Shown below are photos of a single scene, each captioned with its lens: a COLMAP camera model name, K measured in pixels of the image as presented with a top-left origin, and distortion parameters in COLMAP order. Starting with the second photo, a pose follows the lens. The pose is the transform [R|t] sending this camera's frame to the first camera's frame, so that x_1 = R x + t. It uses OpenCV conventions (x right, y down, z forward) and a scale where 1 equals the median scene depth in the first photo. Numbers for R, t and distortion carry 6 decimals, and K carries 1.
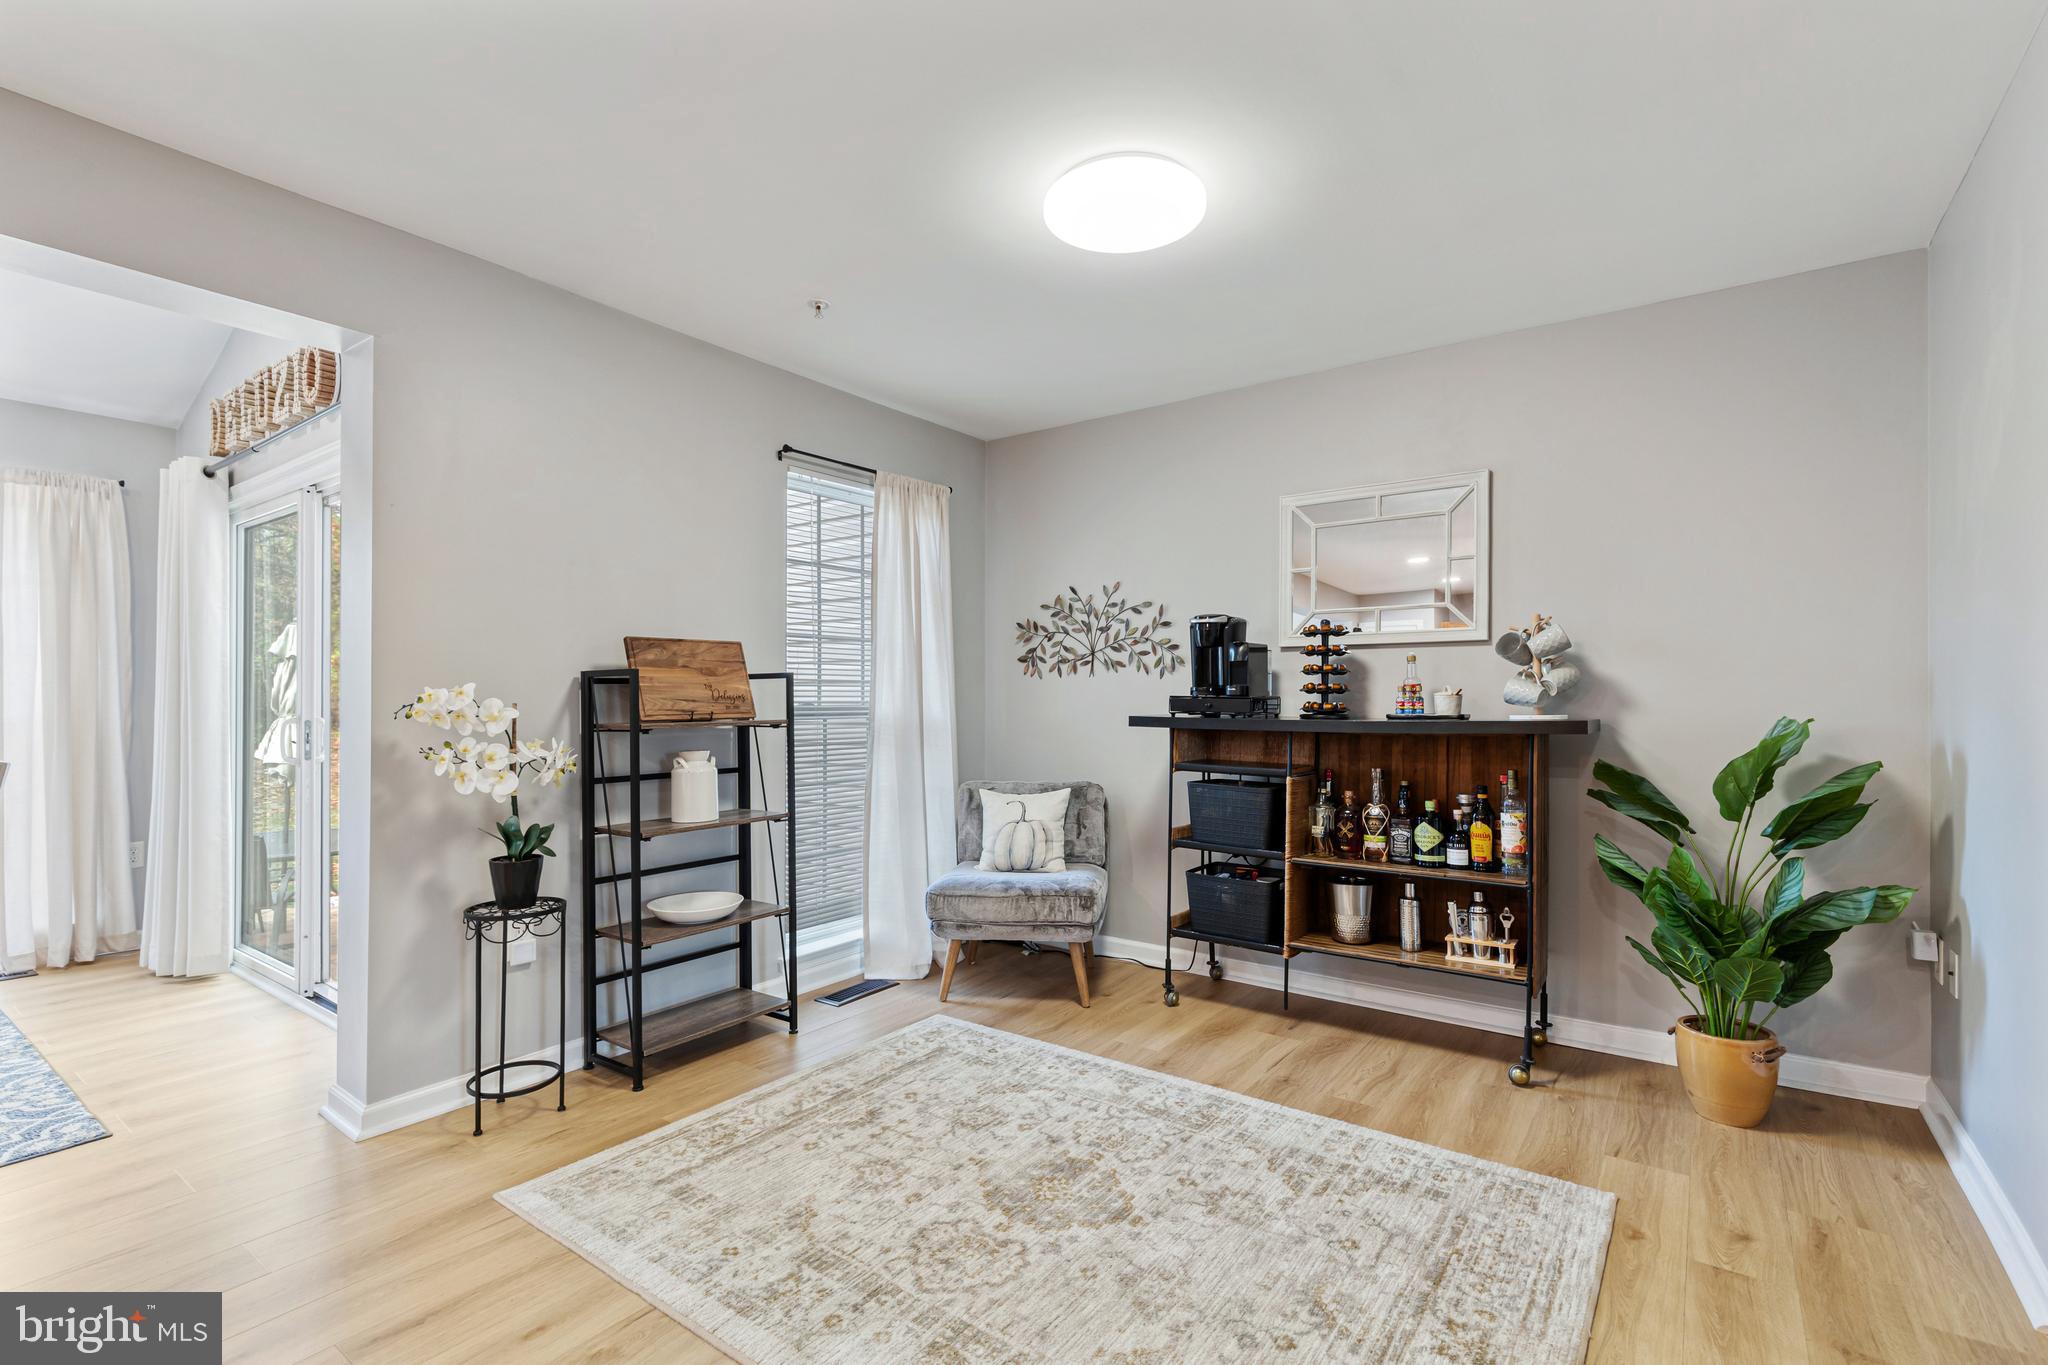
lens RADIAL K [[928.8, 0, 1037.8], [0, 928.8, 697.8], [0, 0, 1]] dist [0.011543, -0.000633]
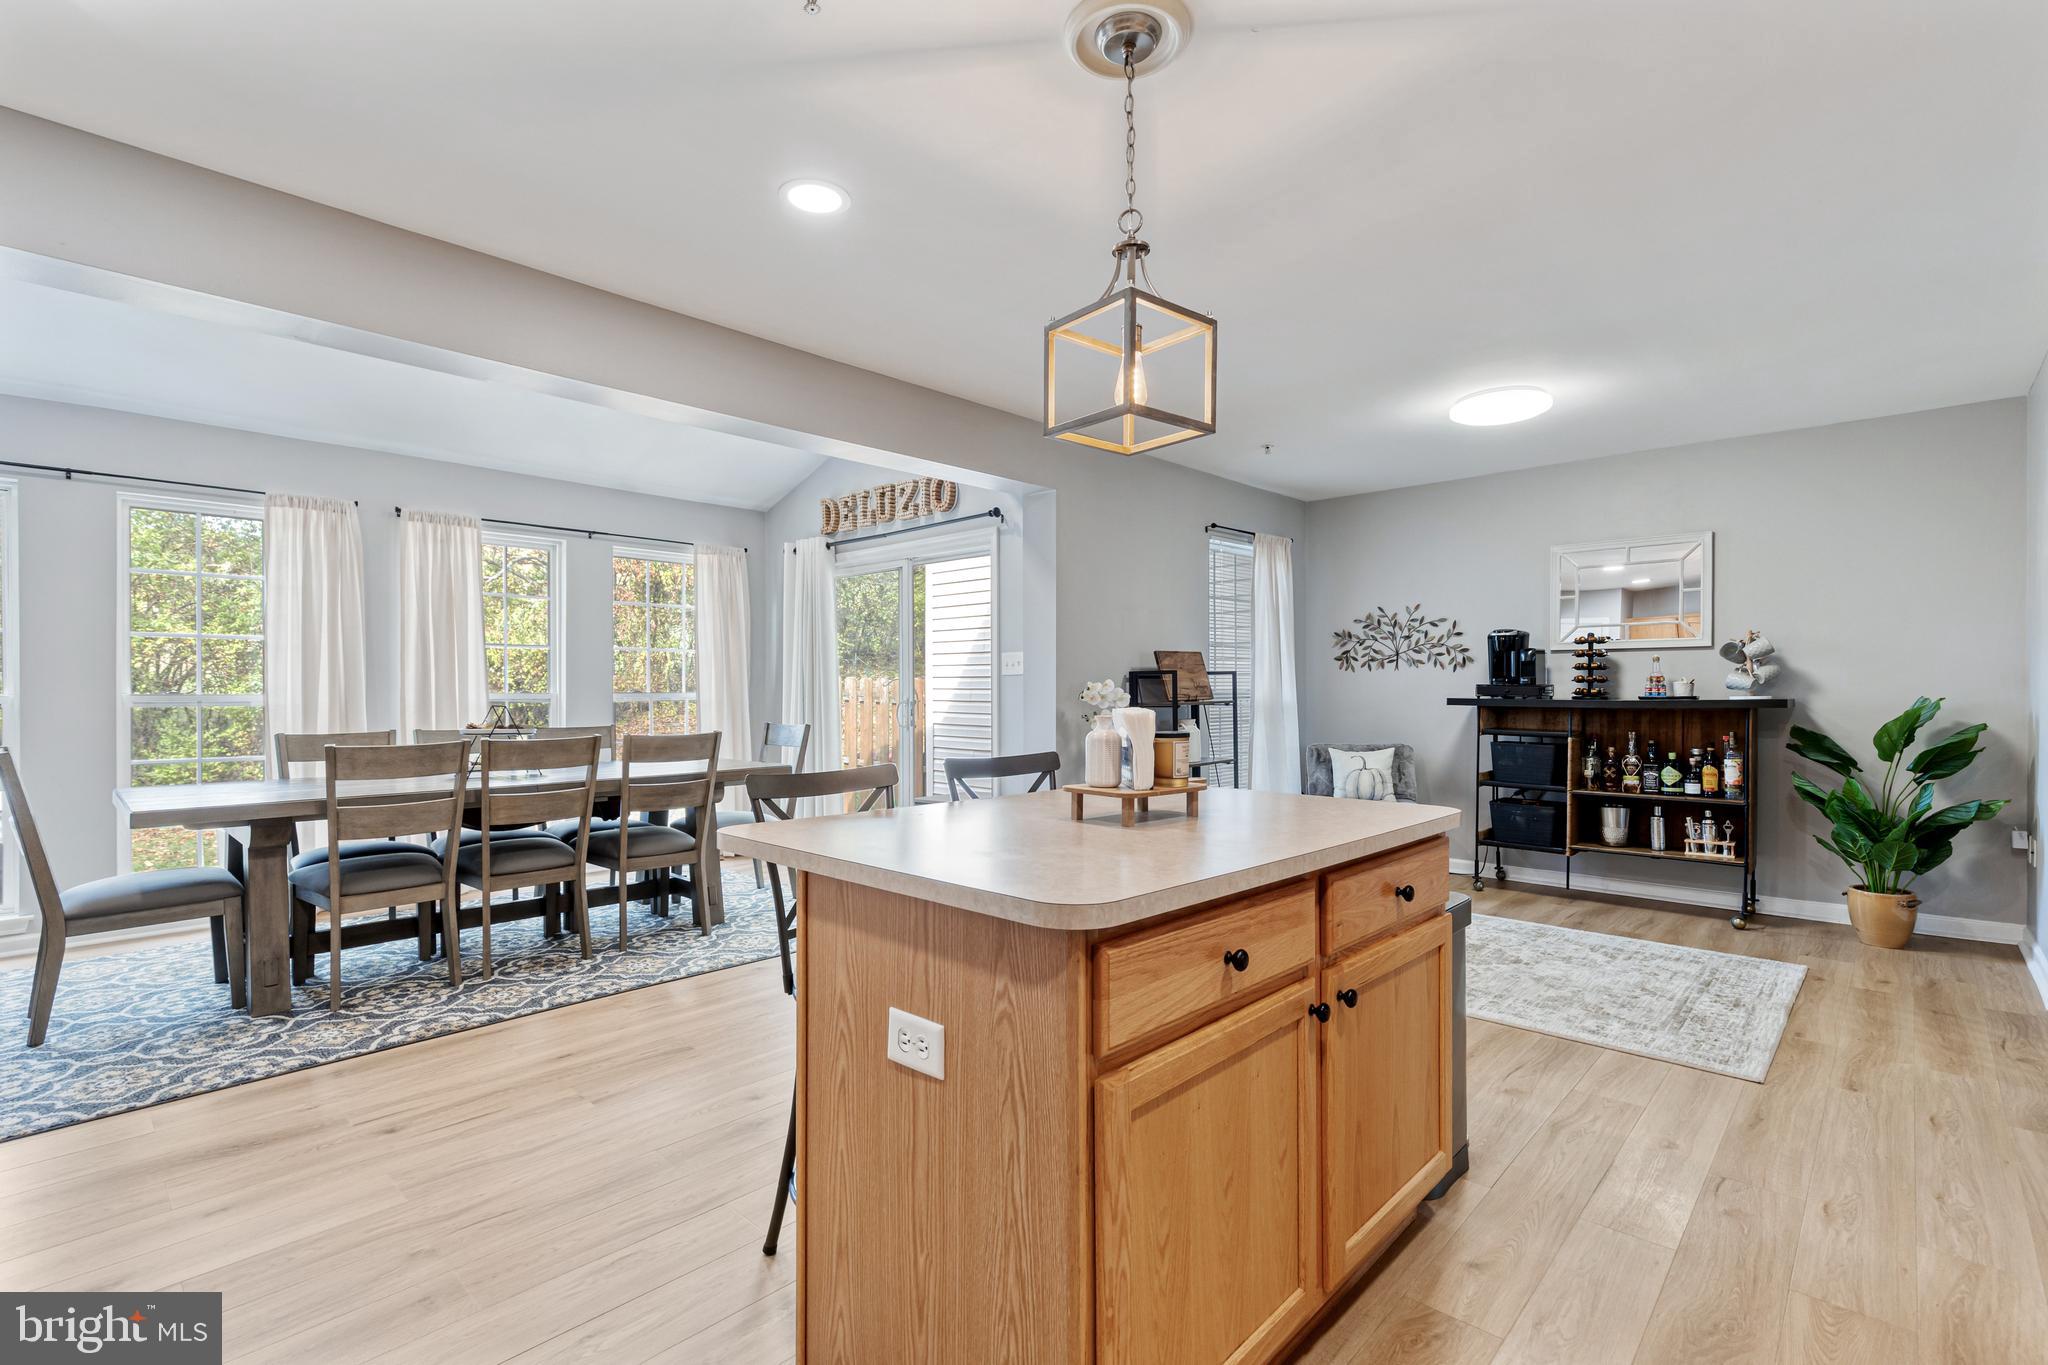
lens RADIAL K [[932.6, 0, 1033.9], [0, 932.6, 692.8], [0, 0, 1]] dist [0.009517, -0.000800]
pose [[0.992009, -0.002462, -0.126146, -0.437662], [0.003463, 0.999964, 0.007711, -0.003107], [0.126122, -0.008086, 0.991982, -0.678304]]
